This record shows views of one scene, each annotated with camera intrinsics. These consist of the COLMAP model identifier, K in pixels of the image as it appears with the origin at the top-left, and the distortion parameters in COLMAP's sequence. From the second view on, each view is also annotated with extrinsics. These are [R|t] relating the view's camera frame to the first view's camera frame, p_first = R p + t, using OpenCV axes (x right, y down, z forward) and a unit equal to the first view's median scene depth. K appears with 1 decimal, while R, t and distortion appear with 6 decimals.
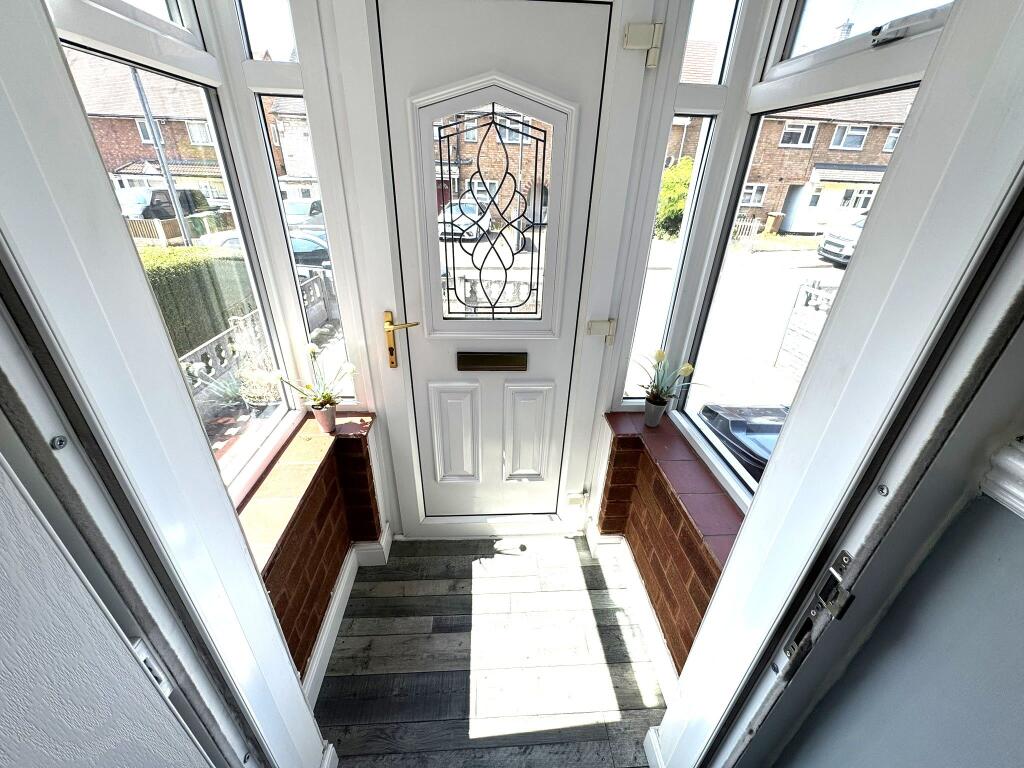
lens RADIAL K [[410.4, 0, 509.0], [0, 410.4, 384.9], [0, 0, 1]] dist [-0.000162, -0.000031]
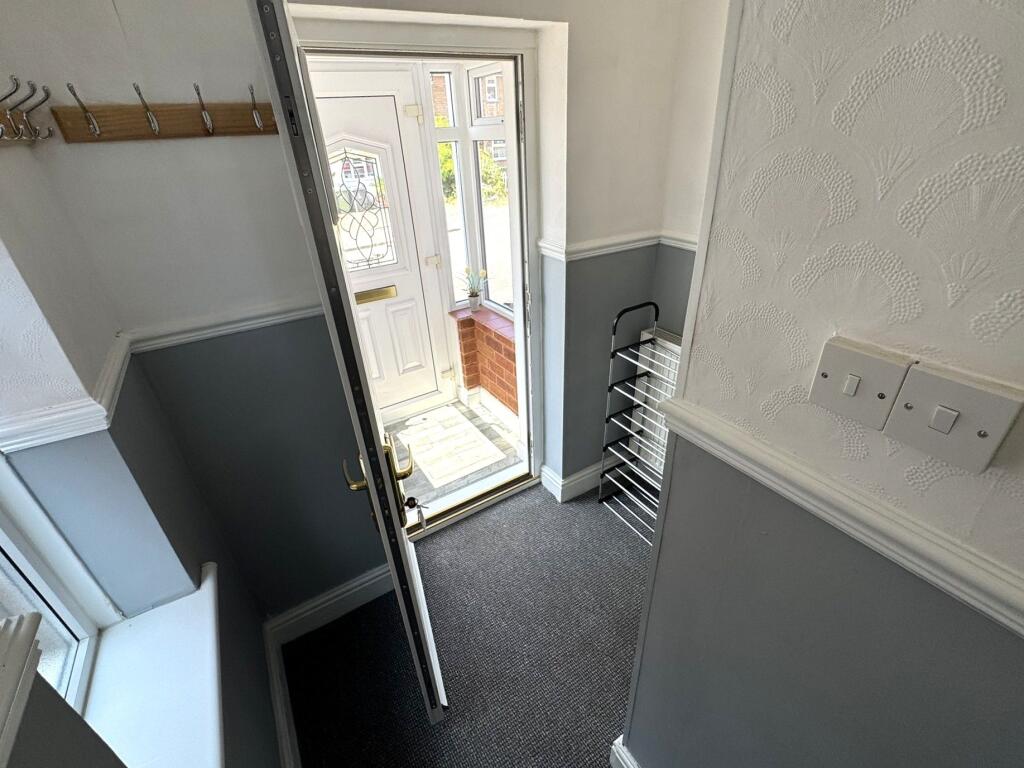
lens RADIAL K [[456.3, 0, 512.0], [0, 456.3, 384.0], [0, 0, 1]] dist [-0.001556, 0.000041]
pose [[0.880136, -0.290107, 0.375764, -0.345073], [0.283813, 0.956069, 0.073367, 0.302337], [-0.380541, 0.042074, 0.923806, -0.867270]]
